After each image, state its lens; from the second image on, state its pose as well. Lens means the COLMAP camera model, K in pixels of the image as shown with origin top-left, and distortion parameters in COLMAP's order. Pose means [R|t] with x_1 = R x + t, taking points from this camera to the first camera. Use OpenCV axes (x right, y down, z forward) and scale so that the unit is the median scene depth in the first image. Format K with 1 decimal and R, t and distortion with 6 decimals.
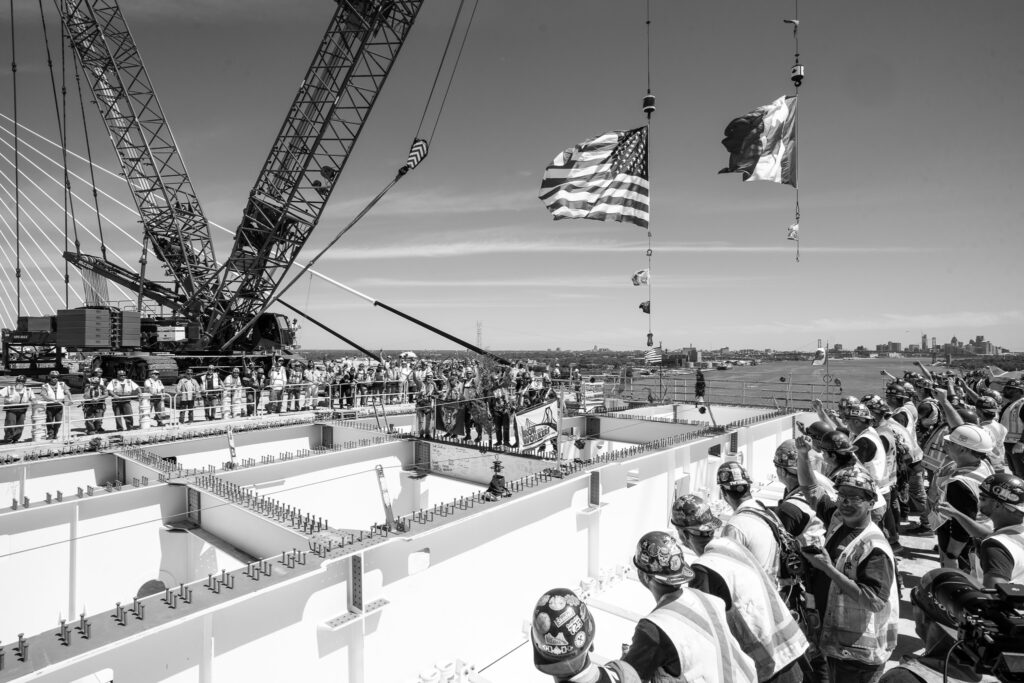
lens RADIAL K [[554.8, 0, 500.2], [0, 554.8, 341.6], [0, 0, 1]] dist [-0.032502, 0.029553]
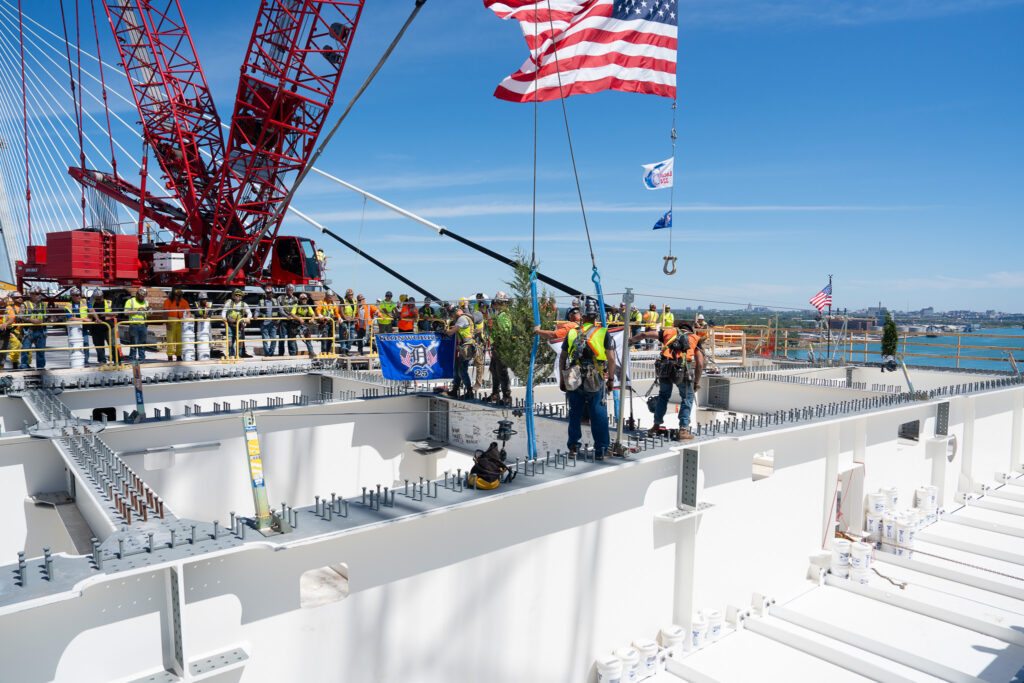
lens RADIAL K [[698.7, 0, 512.0], [0, 698.7, 341.5], [0, 0, 1]] dist [-0.113217, 0.096479]
pose [[0.986758, 0.018006, -0.161199, 0.061609], [-0.007893, 0.997973, 0.063153, 0.048051], [0.162009, -0.061045, 0.984899, 0.162705]]
